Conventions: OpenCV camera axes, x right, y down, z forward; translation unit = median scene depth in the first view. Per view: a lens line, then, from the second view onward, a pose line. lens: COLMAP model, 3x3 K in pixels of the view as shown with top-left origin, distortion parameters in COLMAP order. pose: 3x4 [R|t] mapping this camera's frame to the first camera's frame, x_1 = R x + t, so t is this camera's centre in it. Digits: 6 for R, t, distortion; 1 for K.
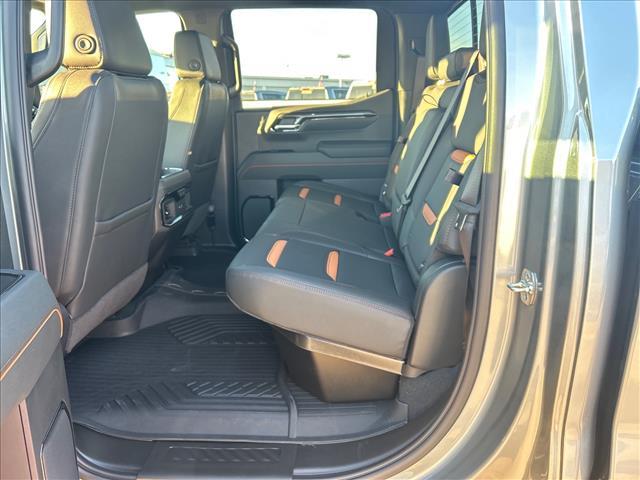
lens RADIAL K [[475.3, 0, 320.0], [0, 475.3, 240.0], [0, 0, 1]] dist [0.002917, -0.001311]
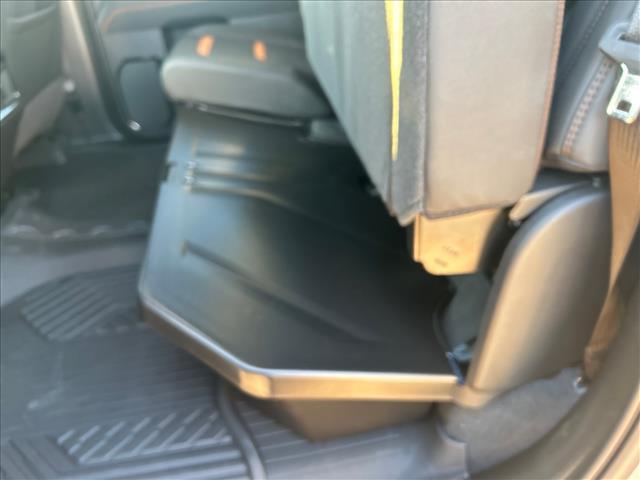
lens RADIAL K [[475.3, 0, 320.0], [0, 475.3, 240.0], [0, 0, 1]] dist [0.002917, -0.001311]
pose [[0.978226, -0.169083, 0.120352, -0.003765], [0.123957, 0.941090, 0.314617, -0.051587], [-0.166458, -0.292848, 0.941558, 0.439118]]
